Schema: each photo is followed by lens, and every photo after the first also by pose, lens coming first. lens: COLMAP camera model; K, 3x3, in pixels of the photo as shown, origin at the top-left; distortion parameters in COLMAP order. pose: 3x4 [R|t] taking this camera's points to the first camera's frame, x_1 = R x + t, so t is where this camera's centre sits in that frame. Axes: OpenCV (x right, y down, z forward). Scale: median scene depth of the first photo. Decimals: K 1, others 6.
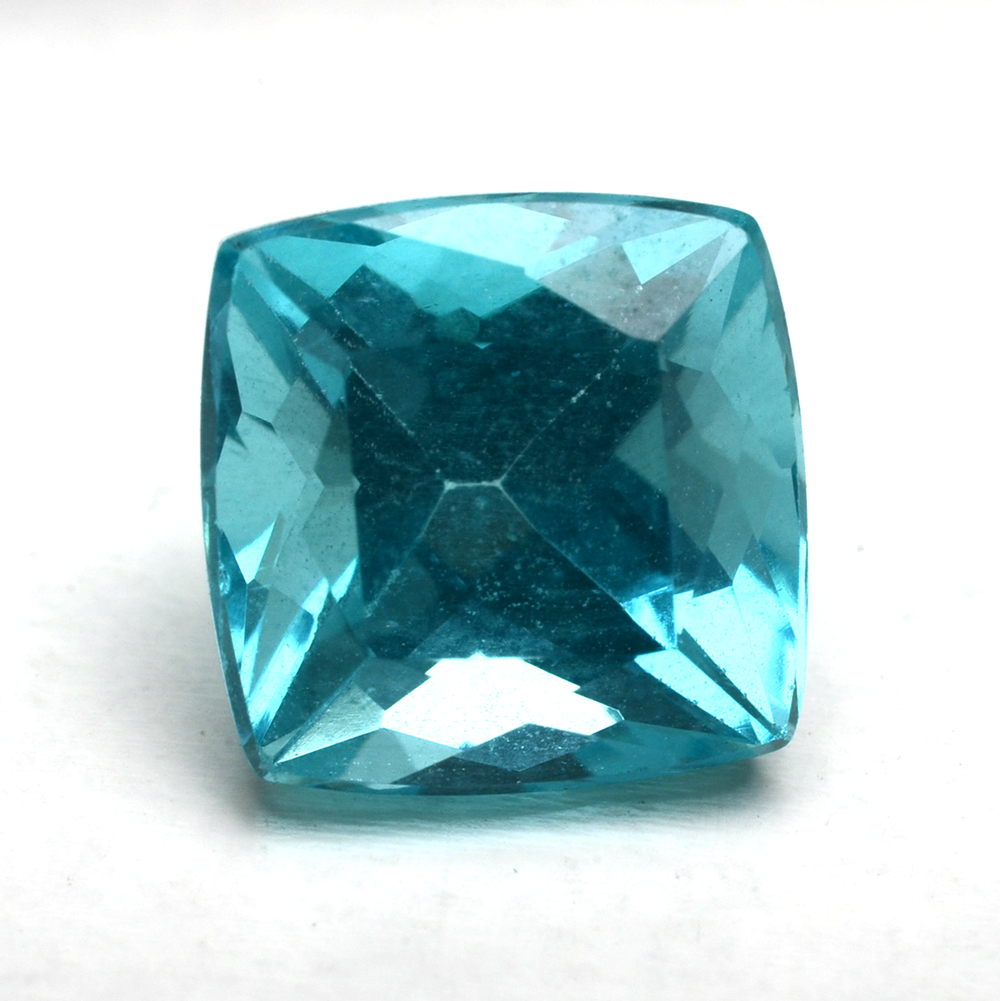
lens RADIAL K [[5311.6, 0, 500.2], [0, 5311.6, 498.7], [0, 0, 1]] dist [-1.746384, 0.000000]
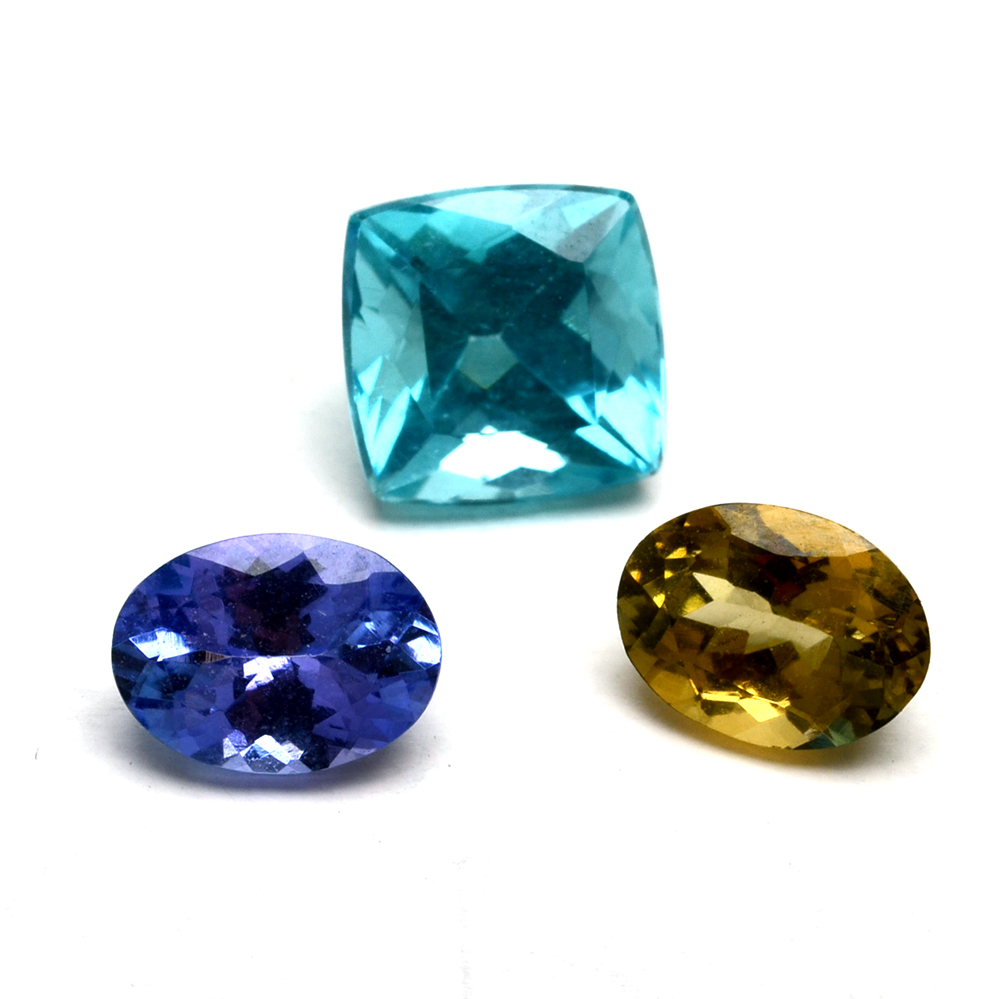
lens RADIAL K [[5306.3, 0, 498.8], [0, 5306.3, 500.3], [0, 0, 1]] dist [-1.746384, 0.000000]
pose [[0.998994, -0.027913, 0.035088, -0.067933], [0.025634, 0.997634, 0.063798, -0.065188], [-0.036785, -0.062835, 0.997346, -0.872185]]
